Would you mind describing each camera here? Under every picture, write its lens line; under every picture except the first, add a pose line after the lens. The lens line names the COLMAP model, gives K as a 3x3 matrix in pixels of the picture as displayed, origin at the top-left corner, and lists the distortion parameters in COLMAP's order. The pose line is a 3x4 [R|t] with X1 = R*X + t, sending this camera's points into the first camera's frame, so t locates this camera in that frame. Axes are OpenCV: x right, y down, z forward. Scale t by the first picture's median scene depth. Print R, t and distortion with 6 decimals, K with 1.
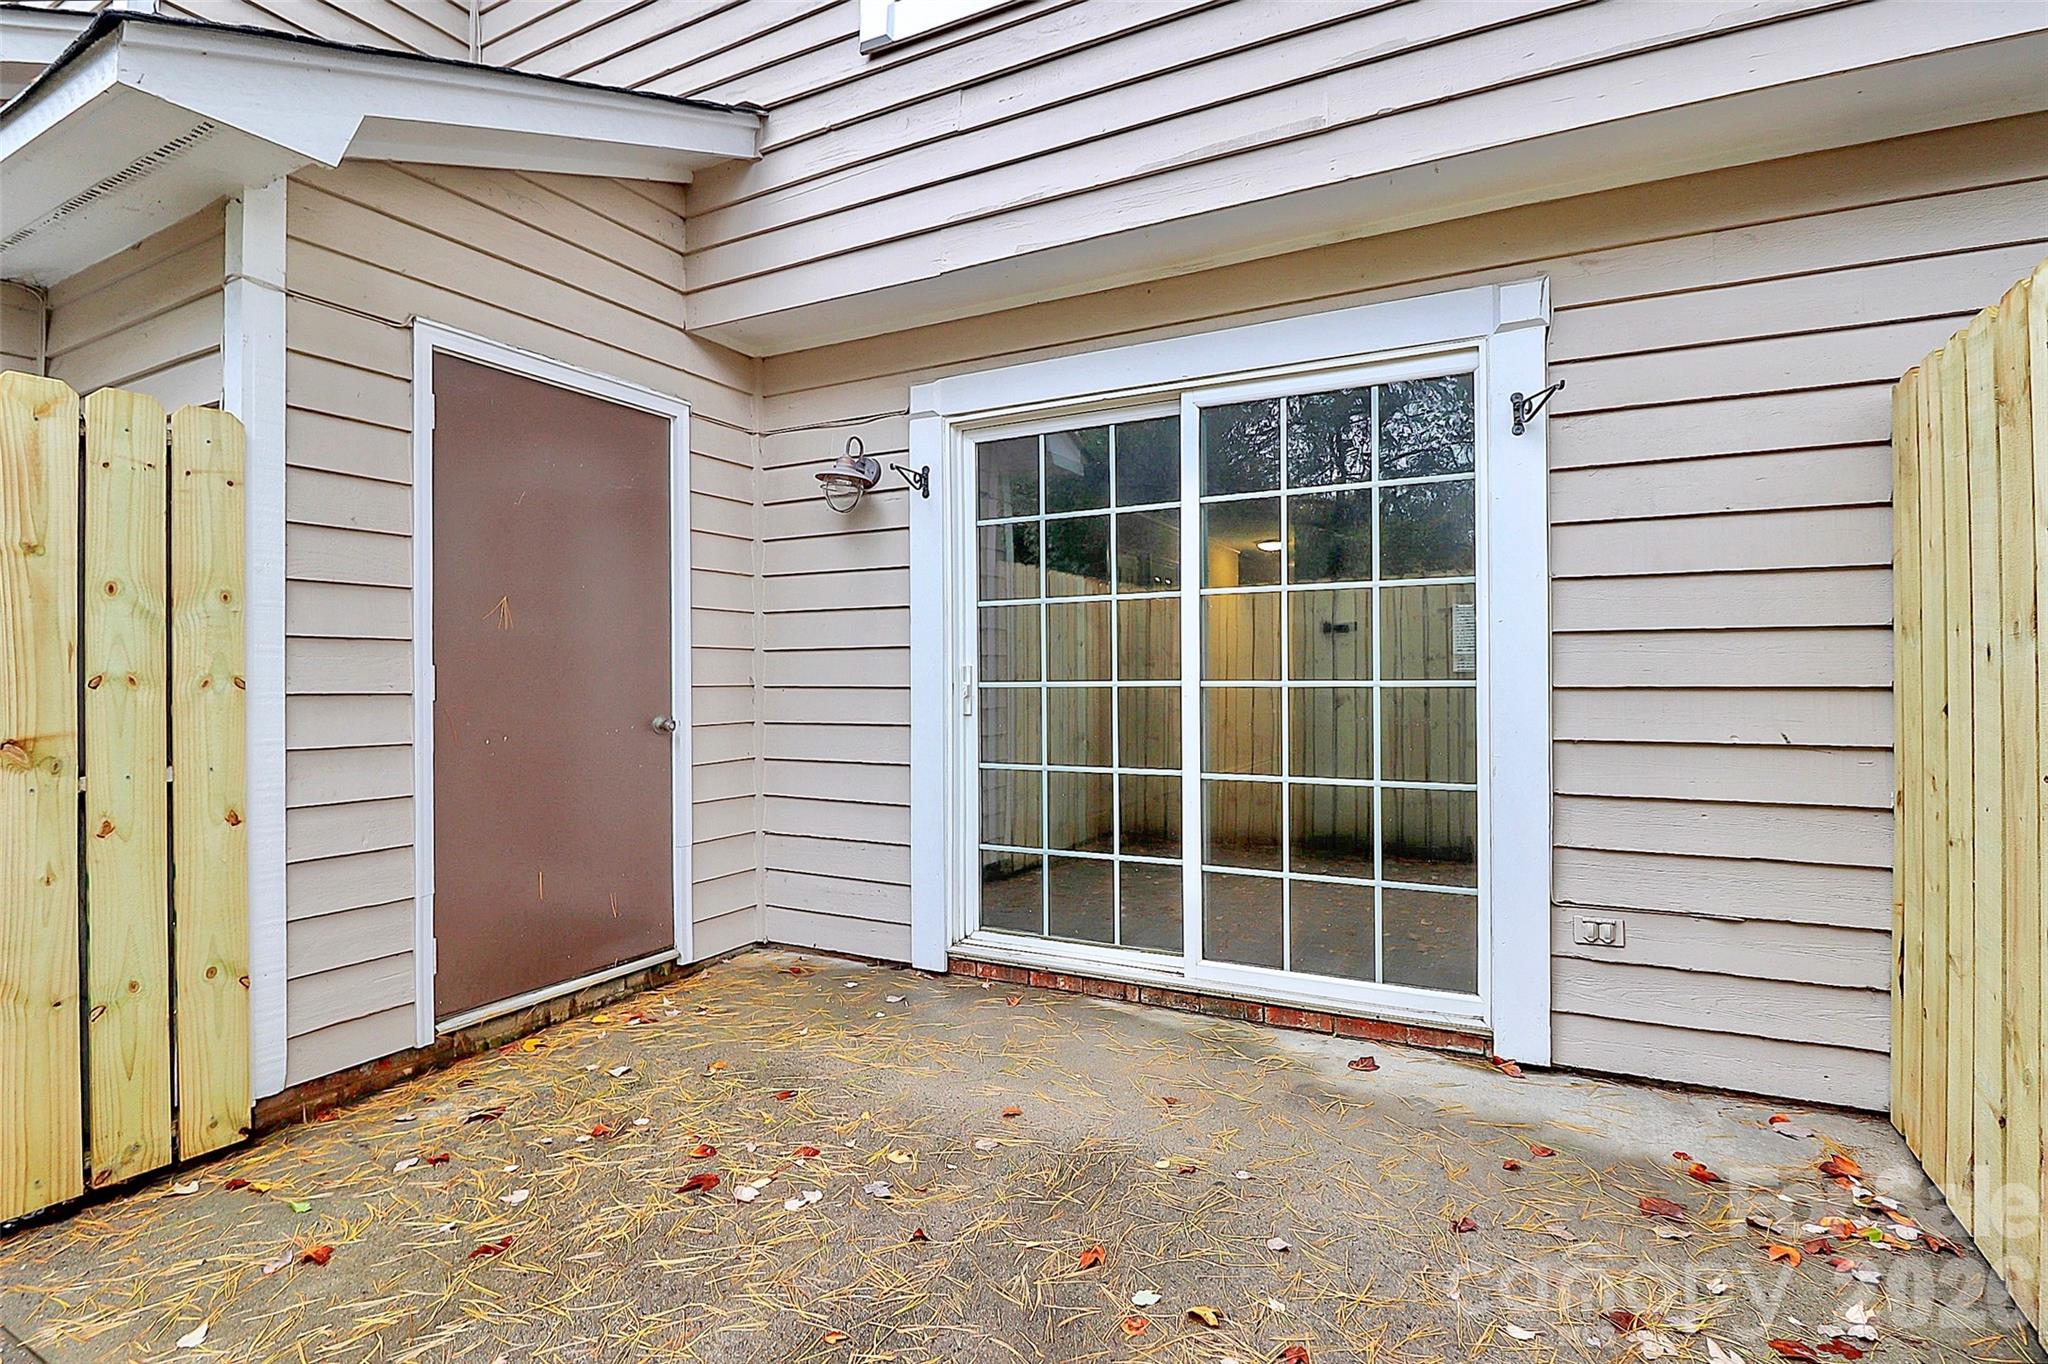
lens RADIAL K [[982.1, 0, 1028.4], [0, 982.1, 655.5], [0, 0, 1]] dist [0.019765, -0.015928]
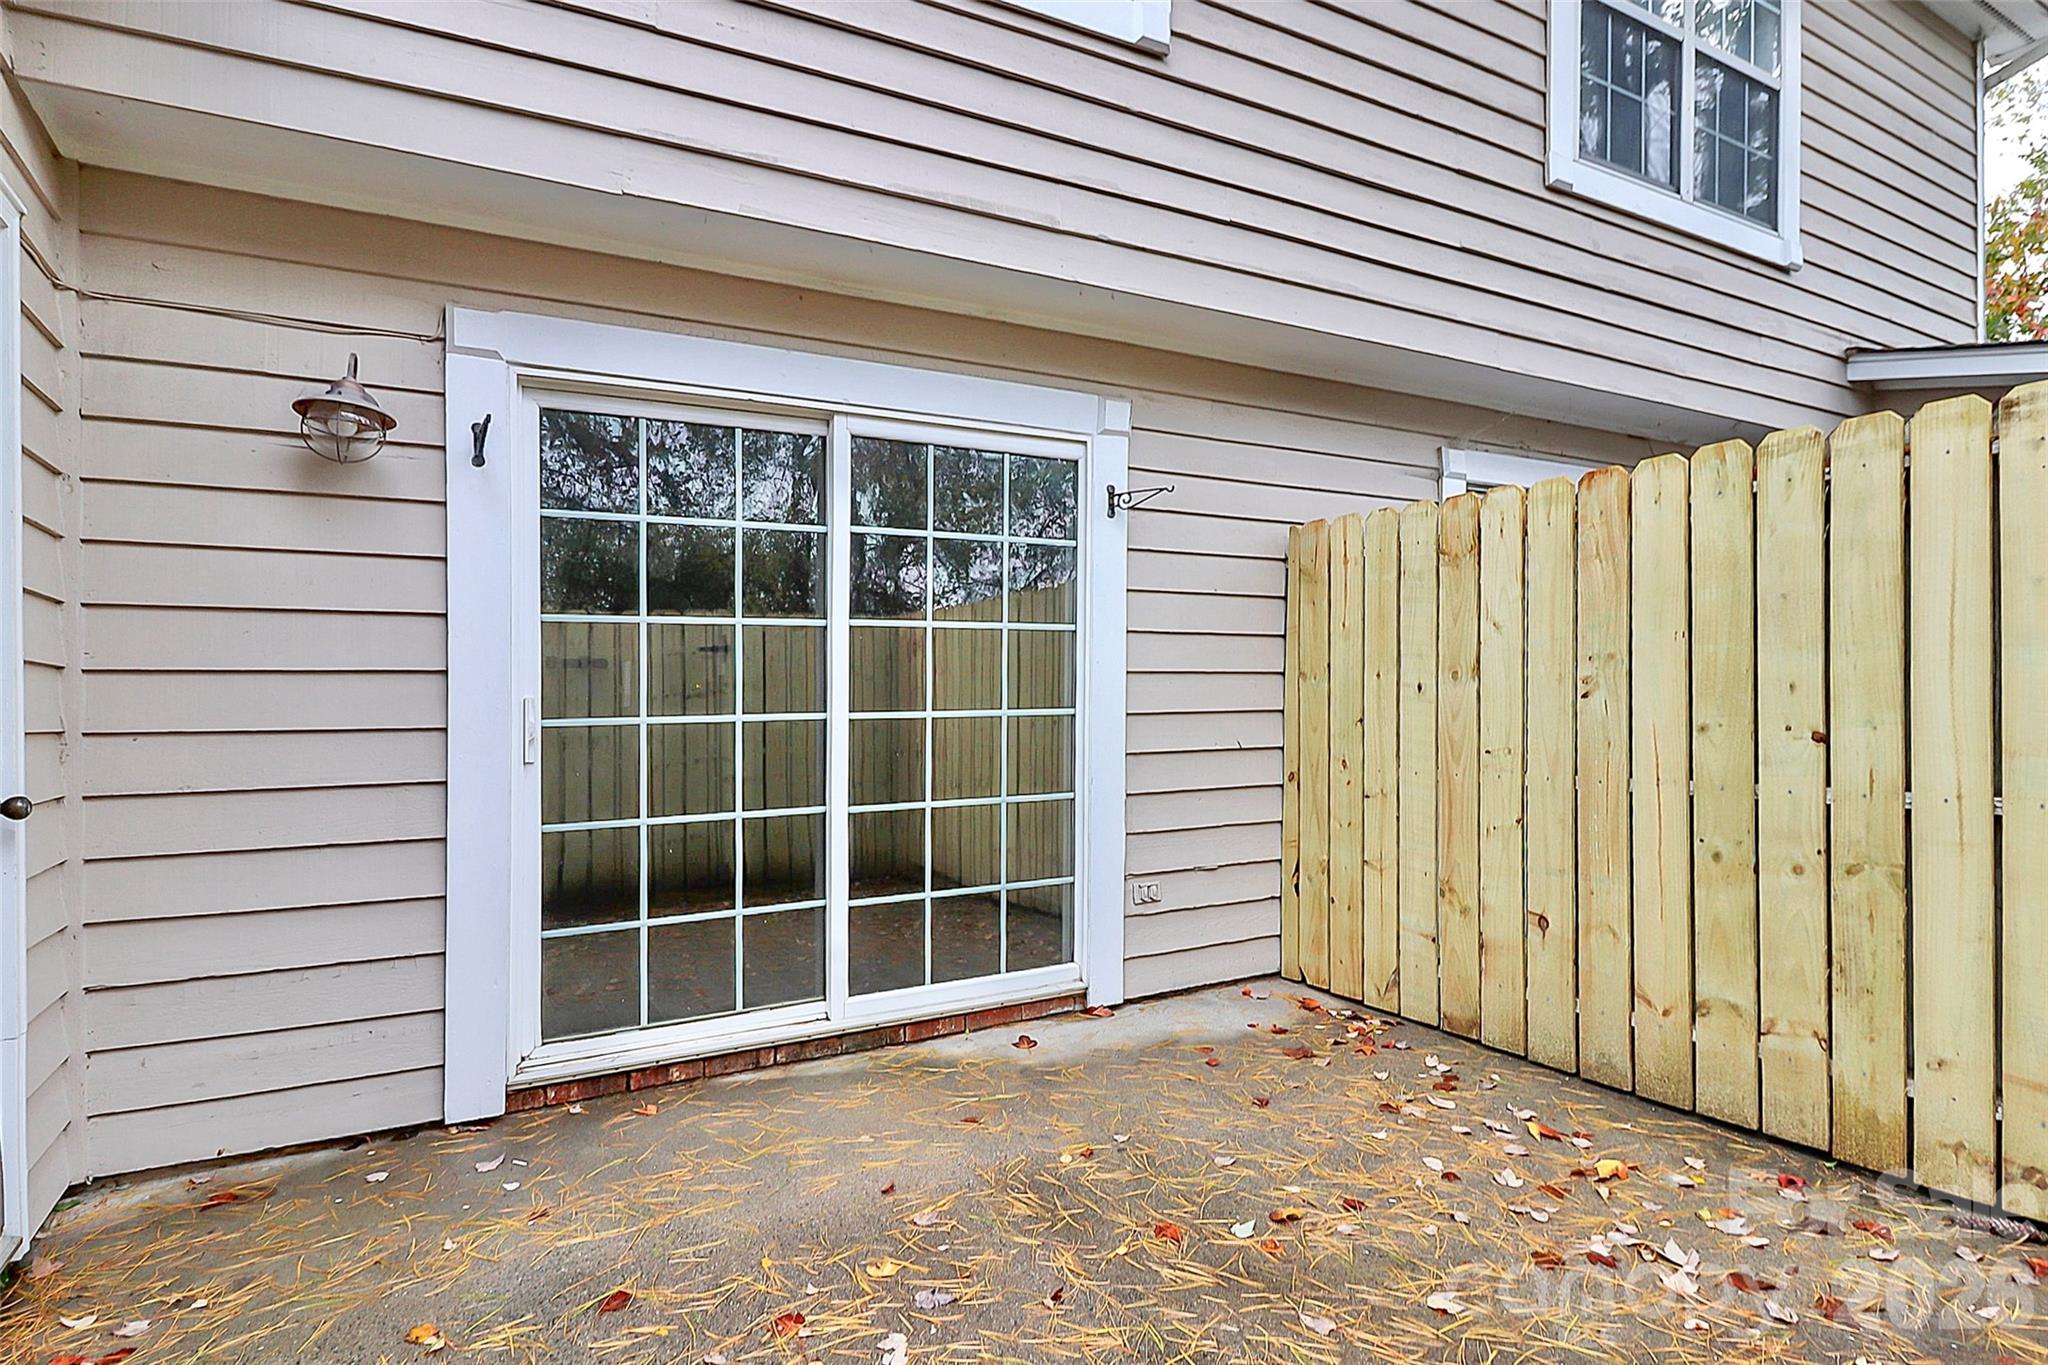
lens RADIAL K [[1038.6, 0, 952.4], [0, 1038.6, 693.3], [0, 0, 1]] dist [0.026763, -0.023509]
pose [[0.585778, 0.005286, 0.810454, -0.603280], [-0.002321, 0.999986, -0.004844, 0.010821], [-0.810468, 0.000956, 0.585782, 0.307761]]
